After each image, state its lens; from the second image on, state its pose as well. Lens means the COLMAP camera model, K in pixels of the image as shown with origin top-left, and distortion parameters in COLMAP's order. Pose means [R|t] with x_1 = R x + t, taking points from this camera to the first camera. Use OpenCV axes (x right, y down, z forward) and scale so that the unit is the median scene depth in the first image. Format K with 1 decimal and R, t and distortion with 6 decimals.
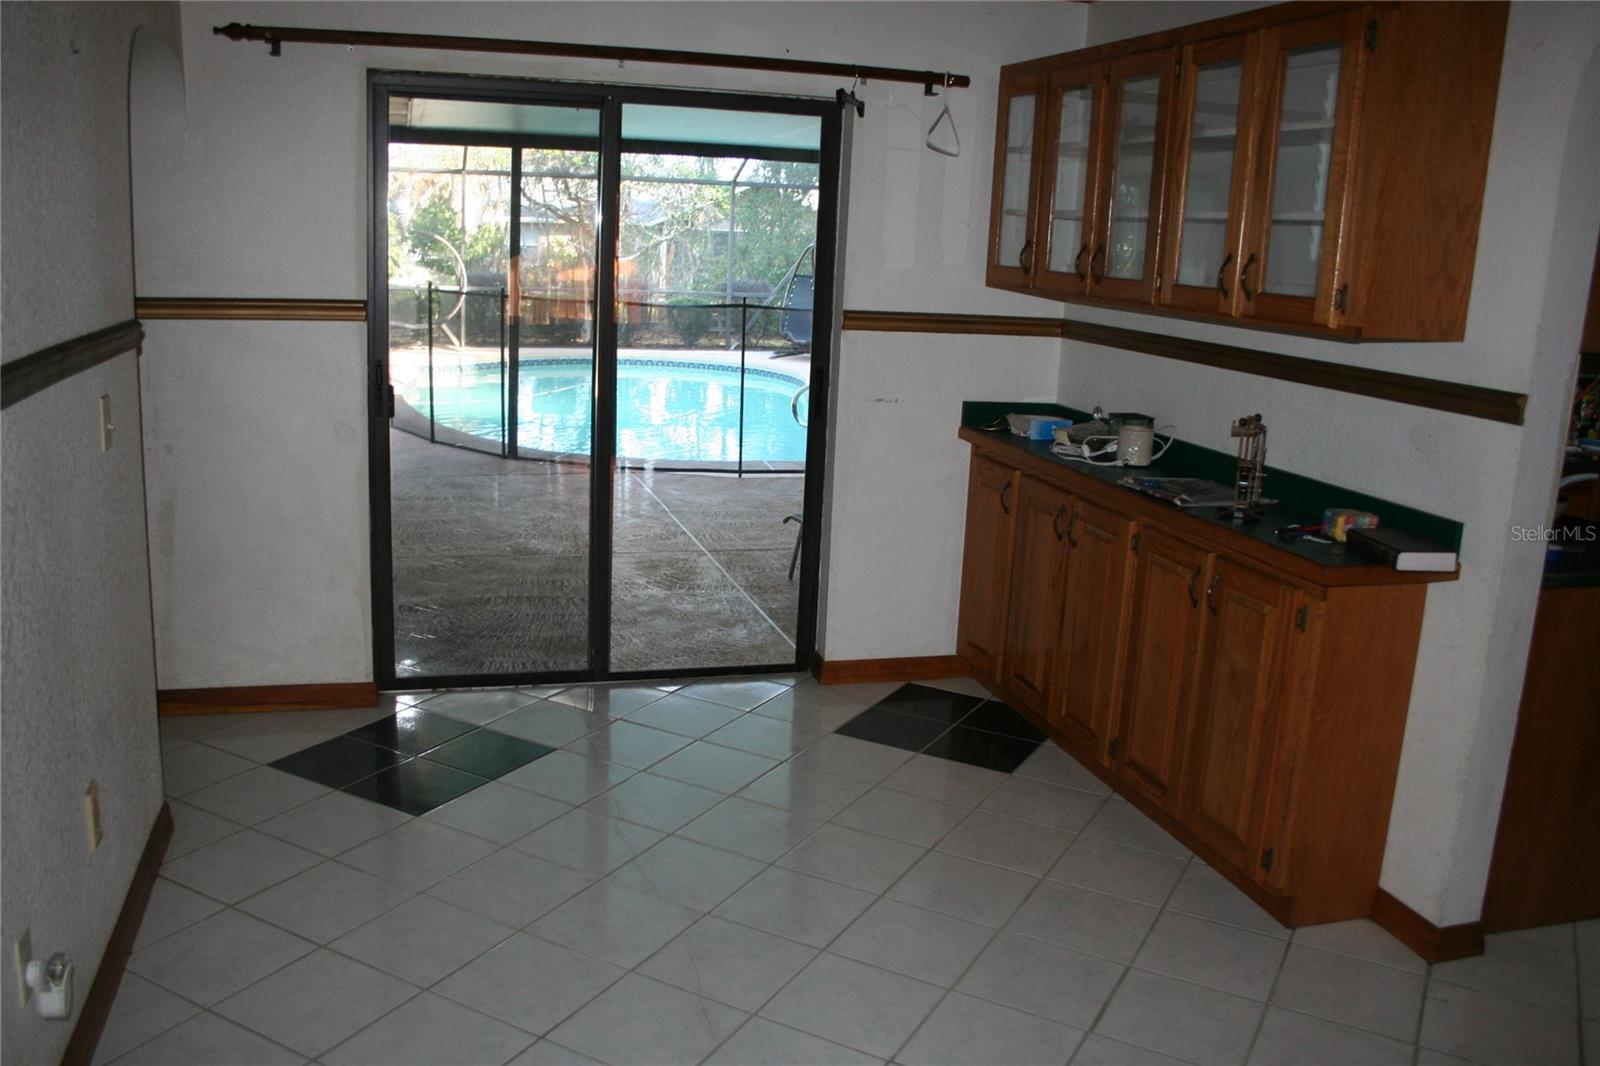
lens RADIAL K [[1373.3, 0, 800.0], [0, 1373.3, 533.0], [0, 0, 1]] dist [-0.003155, -0.000804]
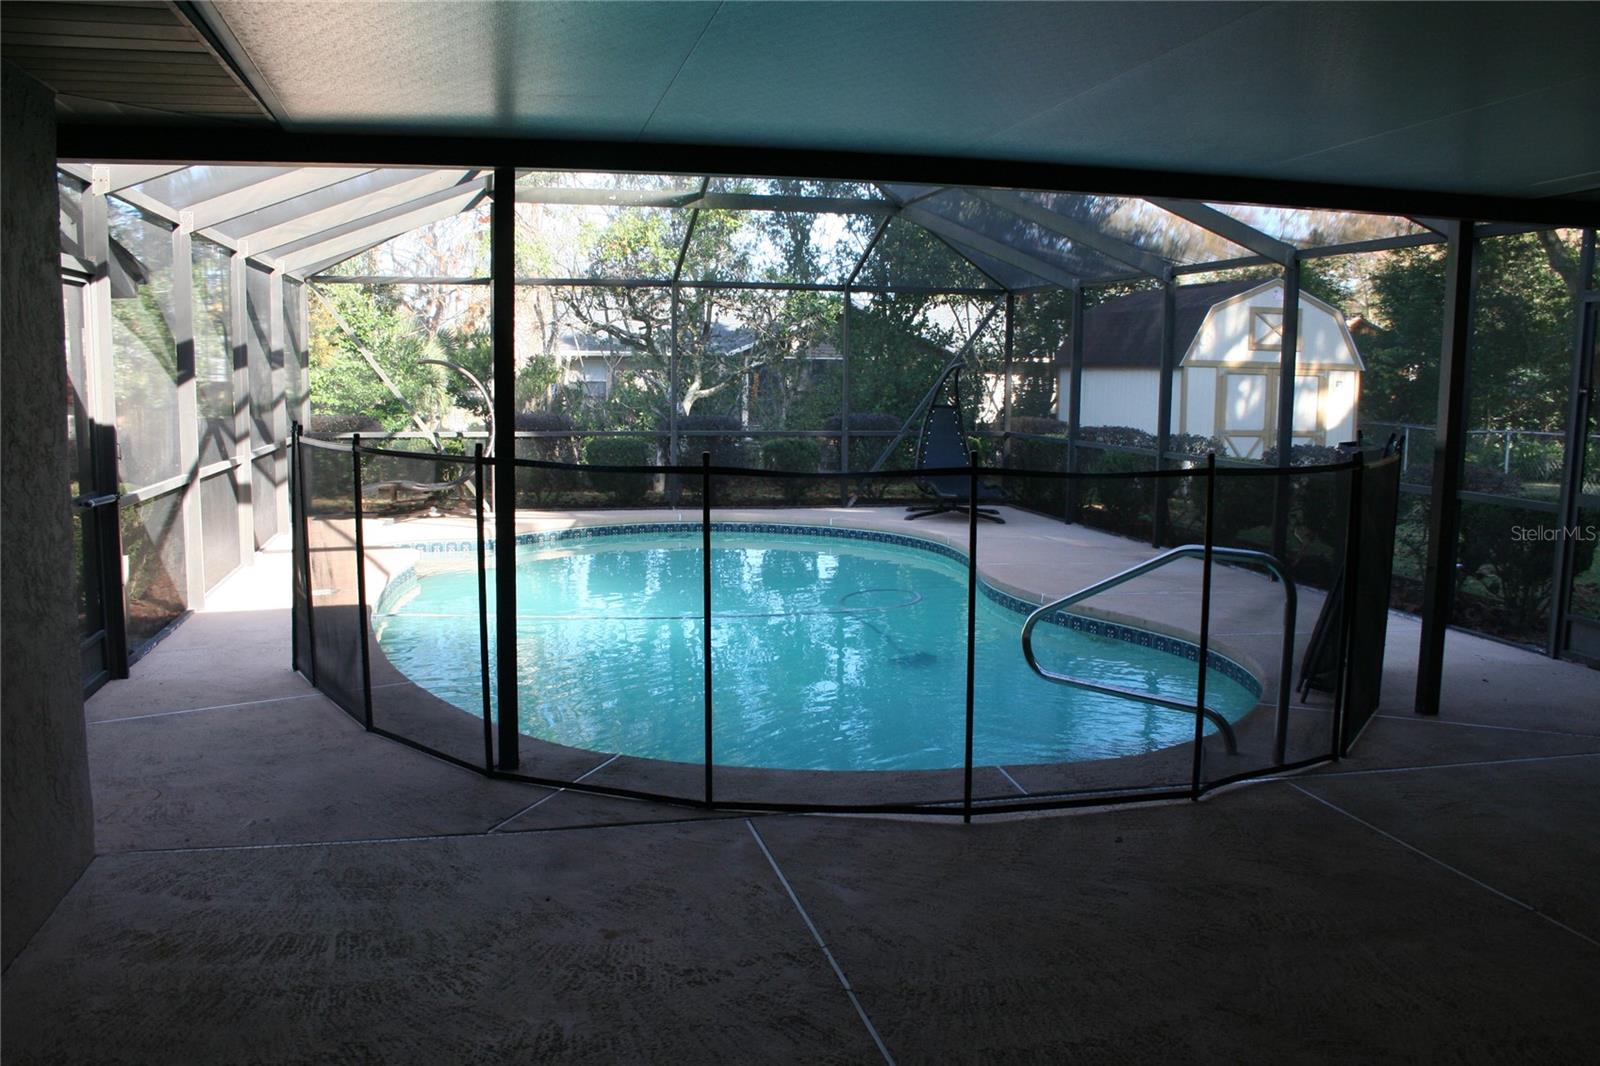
lens RADIAL K [[1283.0, 0, 800.0], [0, 1283.0, 533.0], [0, 0, 1]] dist [-0.000767, -0.000050]
pose [[0.998622, -0.021160, -0.048027, -0.069528], [0.016876, 0.995985, -0.087919, -0.091297], [0.049695, 0.086987, 0.994969, 0.478104]]
